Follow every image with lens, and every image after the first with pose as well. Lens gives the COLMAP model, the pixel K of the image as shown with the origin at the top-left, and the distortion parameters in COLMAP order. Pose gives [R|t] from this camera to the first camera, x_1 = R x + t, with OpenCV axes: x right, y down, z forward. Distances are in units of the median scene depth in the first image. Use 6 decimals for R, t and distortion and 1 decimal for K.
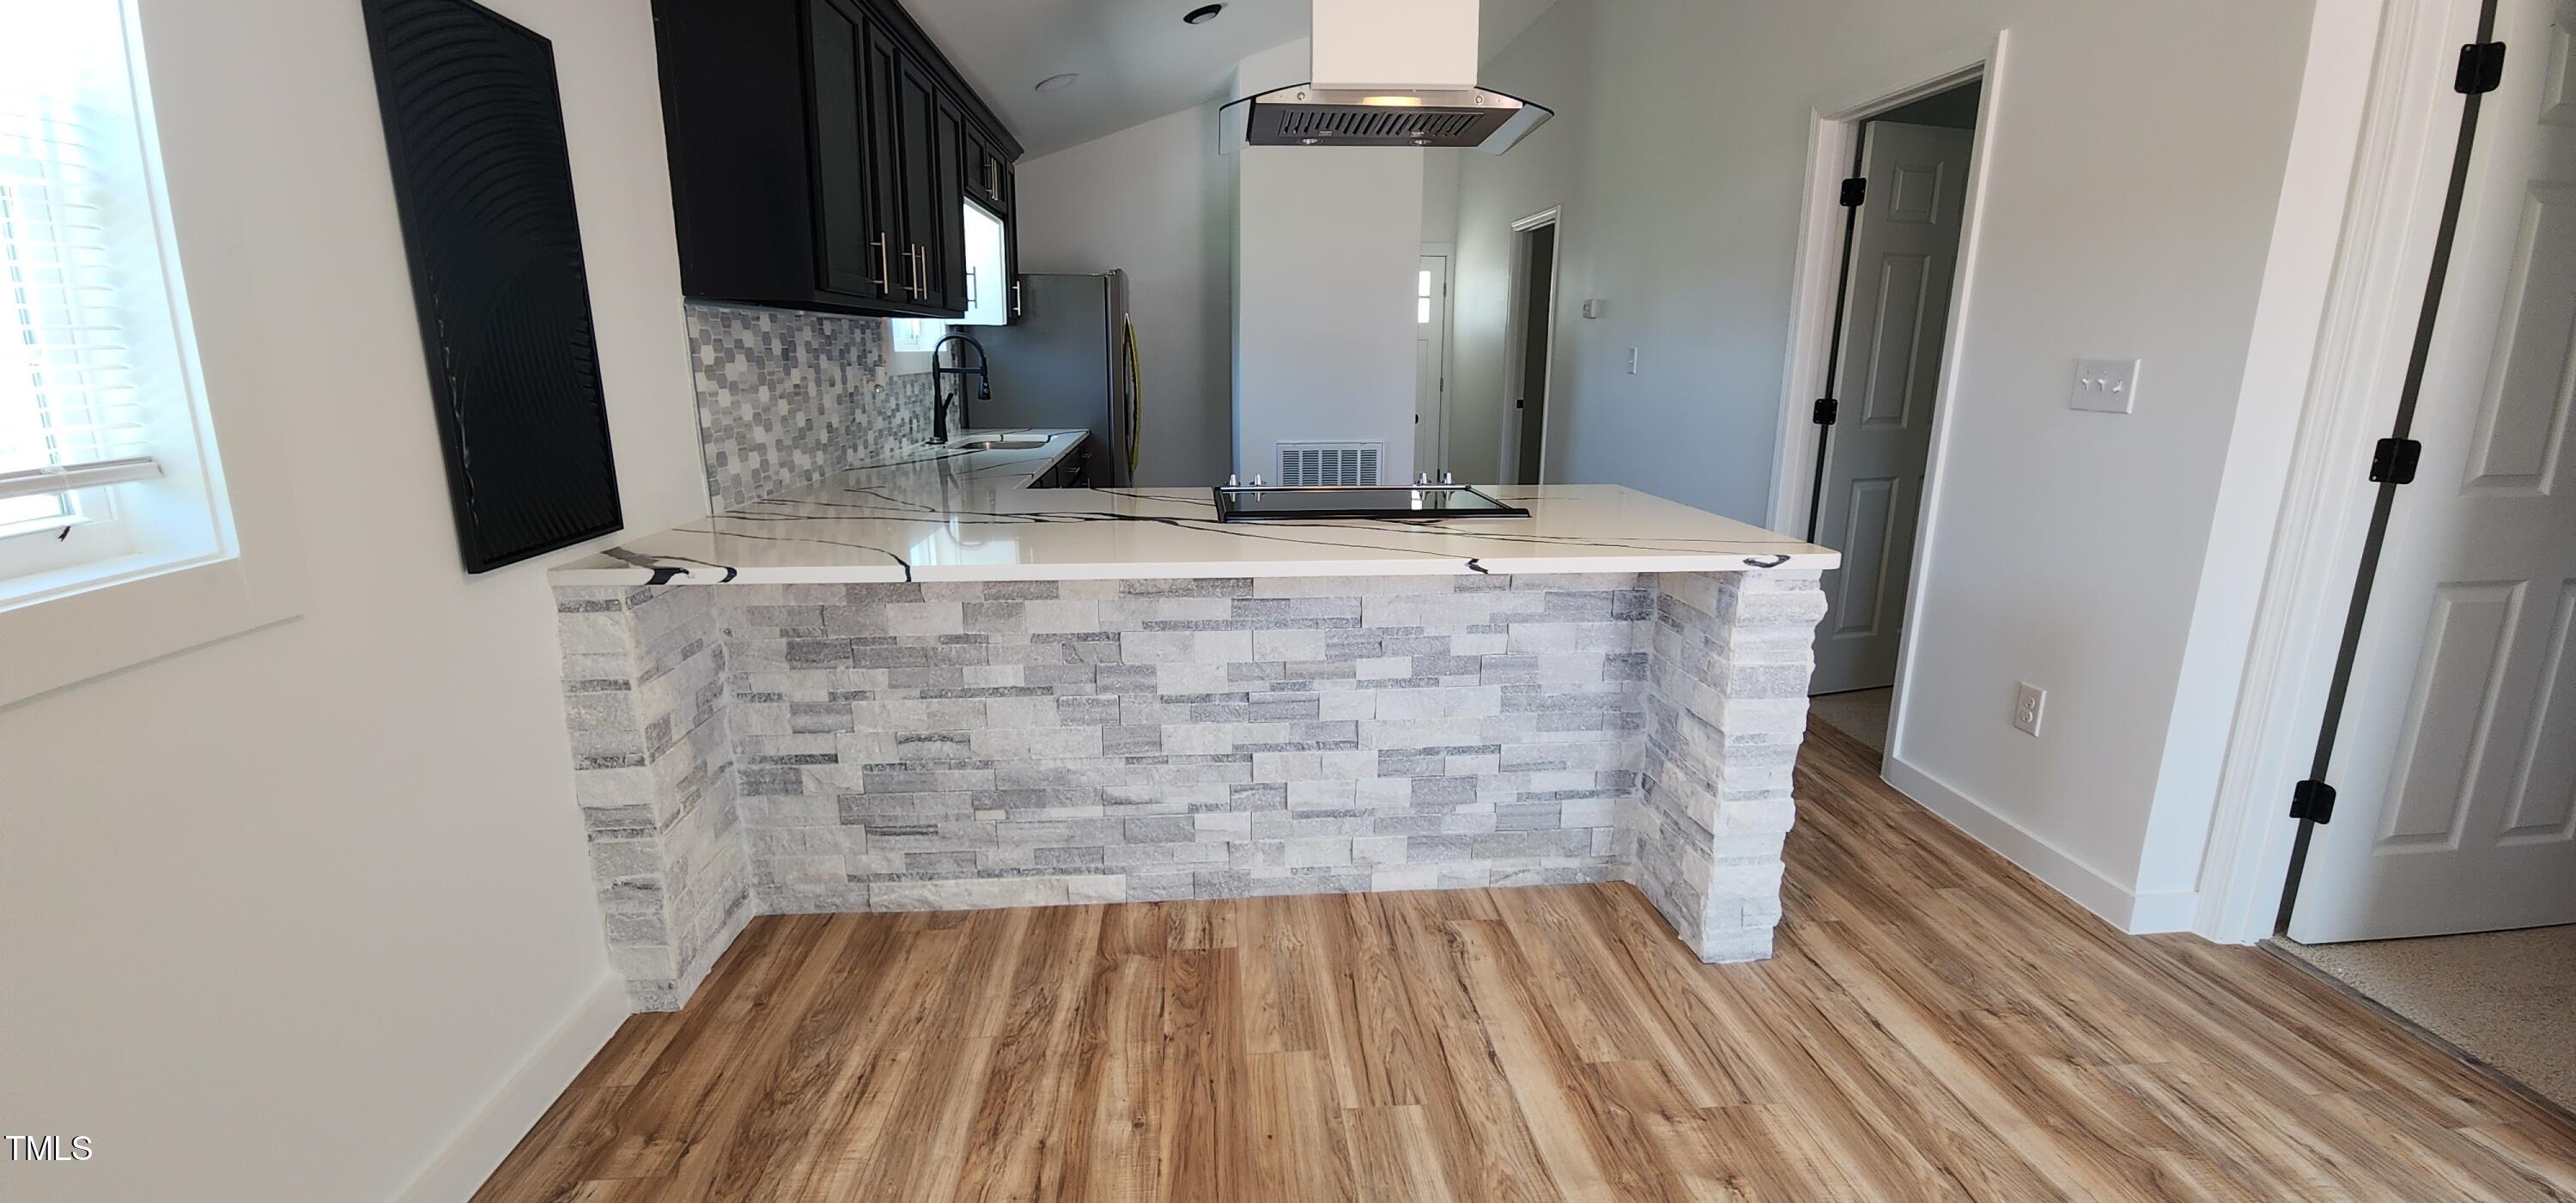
lens RADIAL K [[1068.3, 0, 1291.3], [0, 1068.3, 609.6], [0, 0, 1]] dist [0.001780, -0.002046]
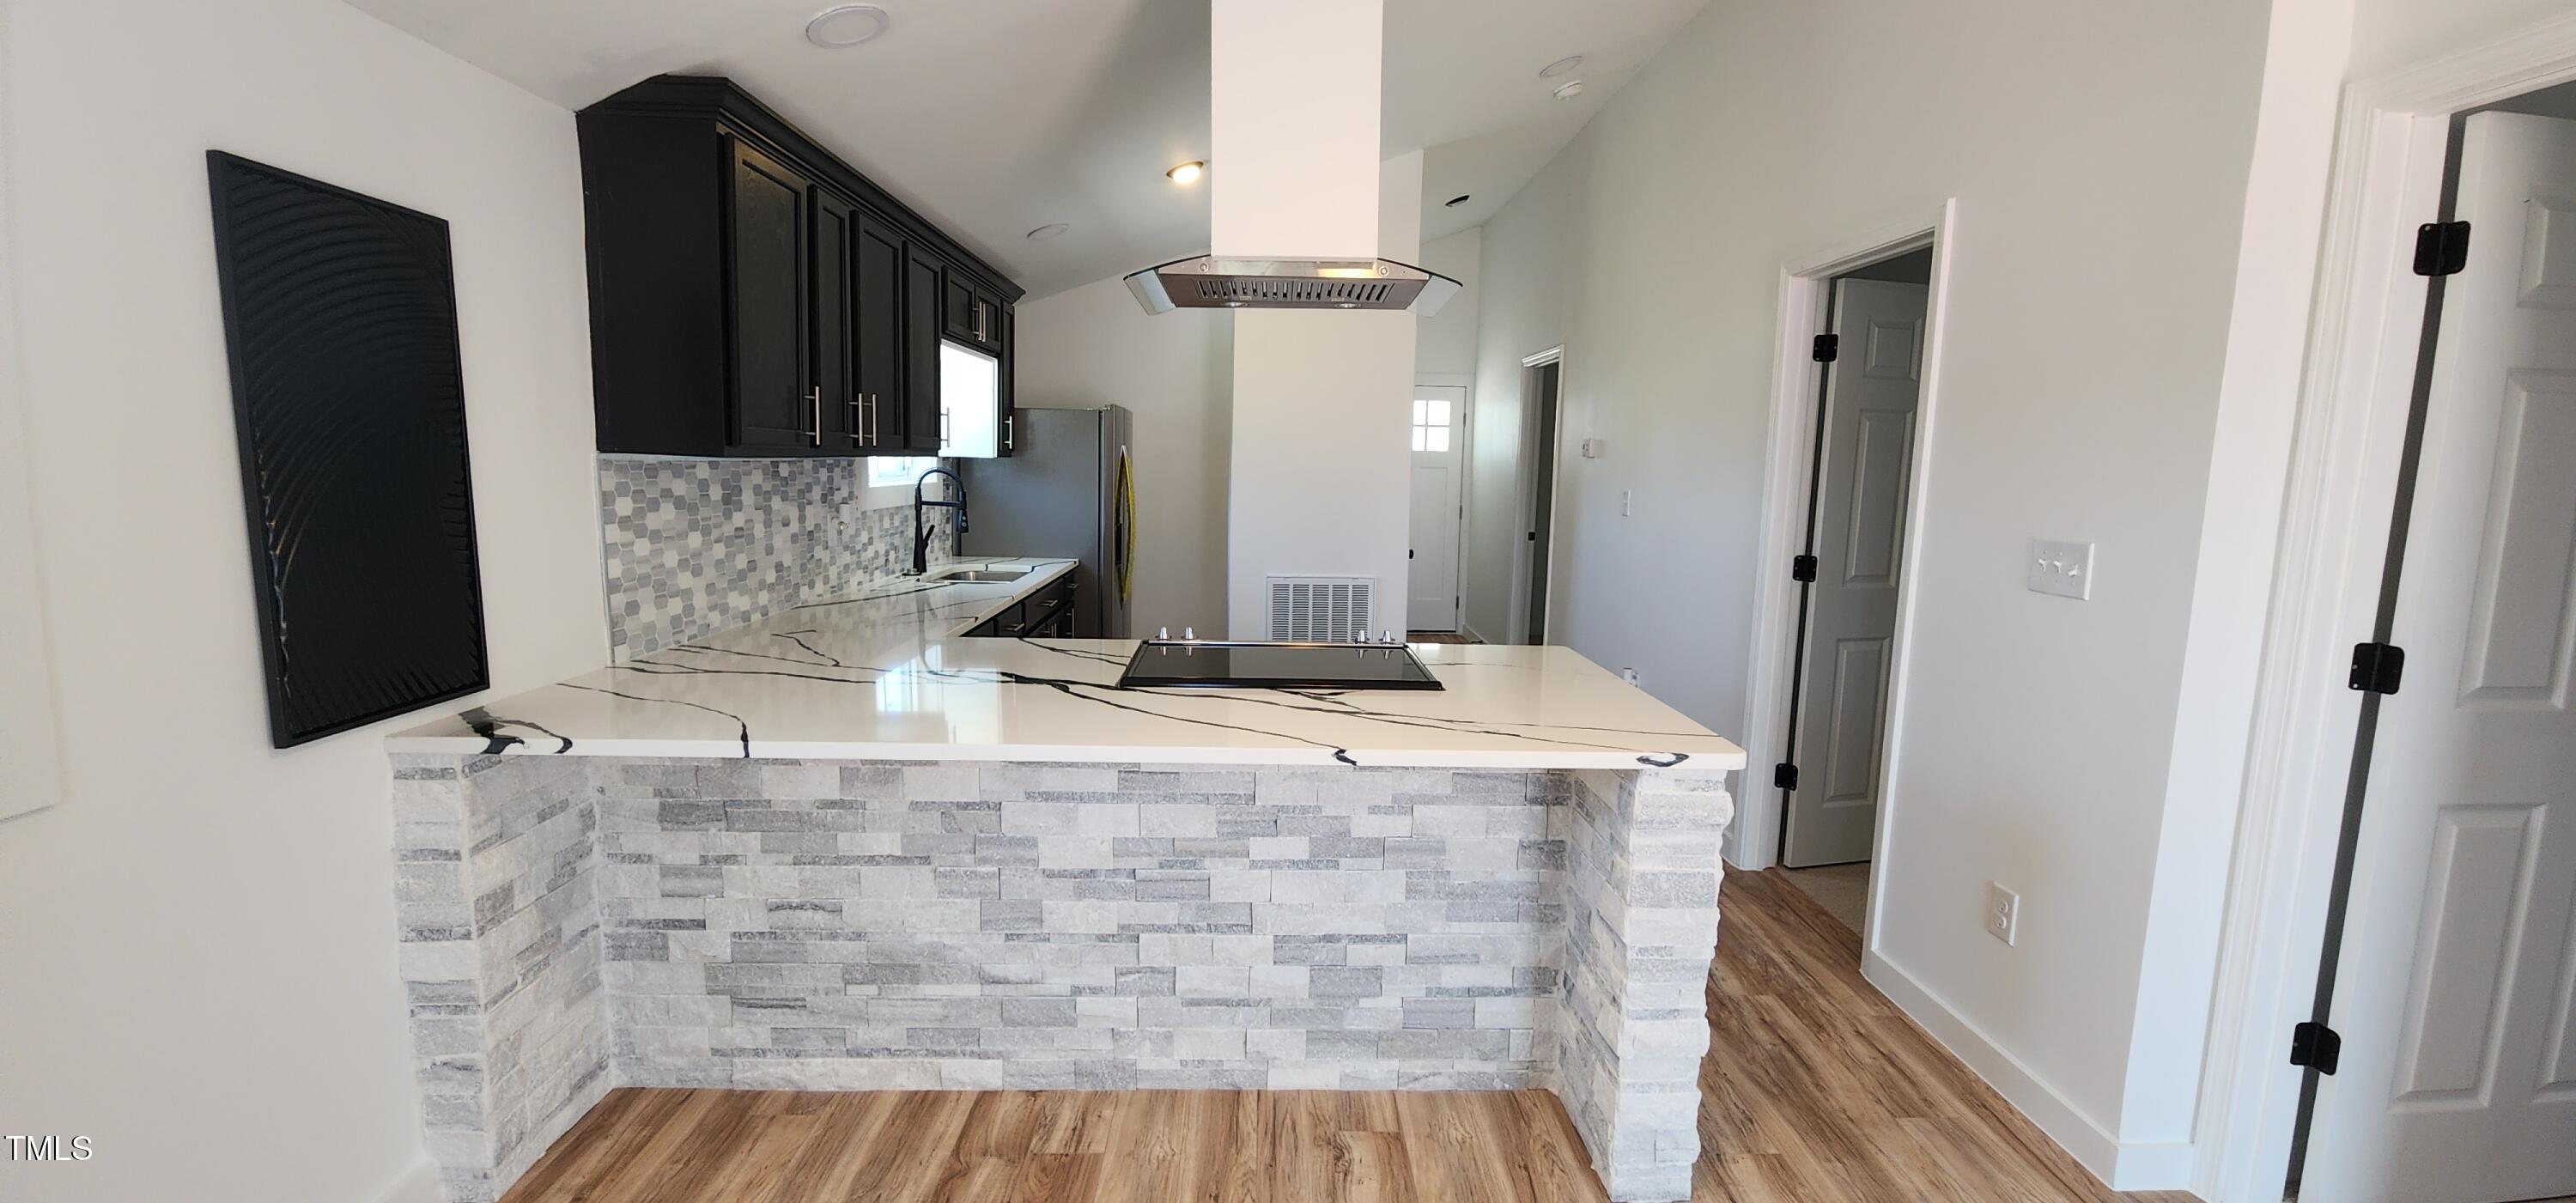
lens RADIAL K [[1068.3, 0, 1290.8], [0, 1068.3, 605.9], [0, 0, 1]] dist [0.001780, -0.002046]
pose [[0.998076, 0.024099, -0.057120, 0.145949], [-0.029815, 0.994396, -0.101429, -0.062663], [0.054356, 0.102937, 0.993202, 0.041847]]
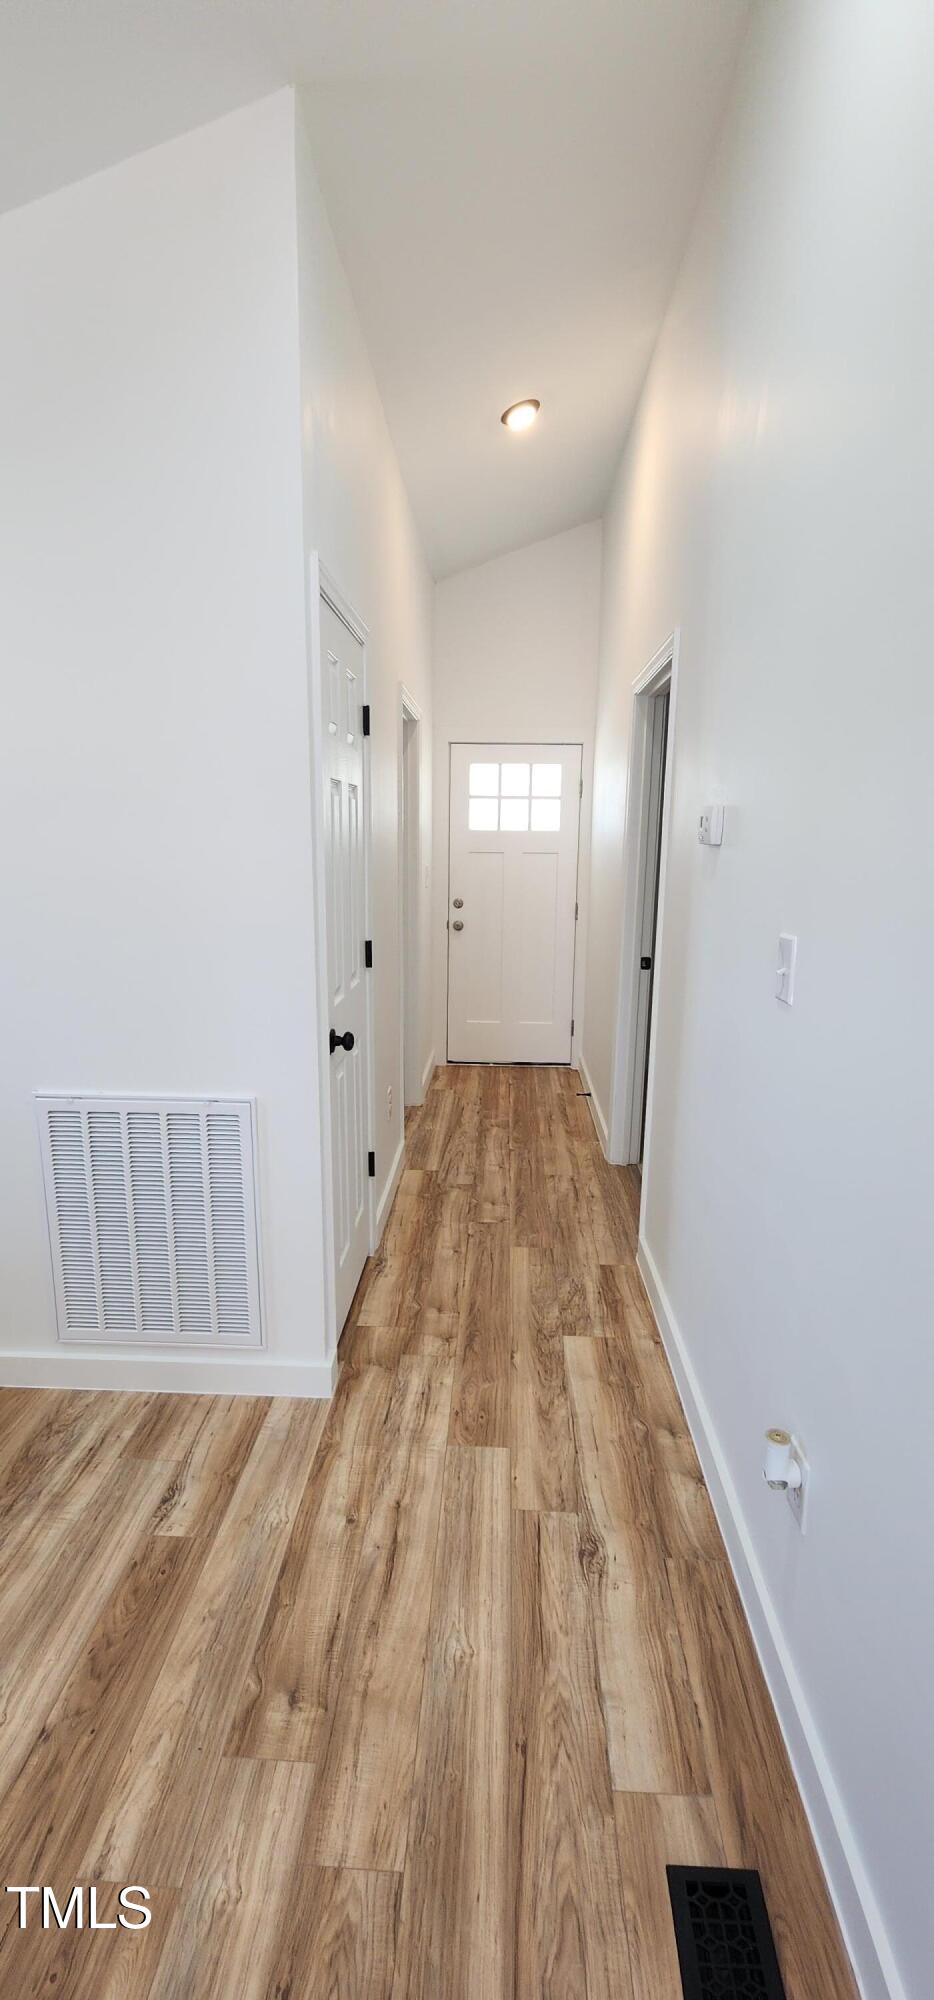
lens RADIAL K [[829.4, 0, 467.2], [0, 829.4, 1001.5], [0, 0, 1]] dist [0.001780, -0.002046]
pose [[0.990046, 0.034715, -0.136396, 0.516562], [-0.040580, 0.998357, -0.040458, -0.423991], [0.134767, 0.045590, 0.989828, 1.441774]]
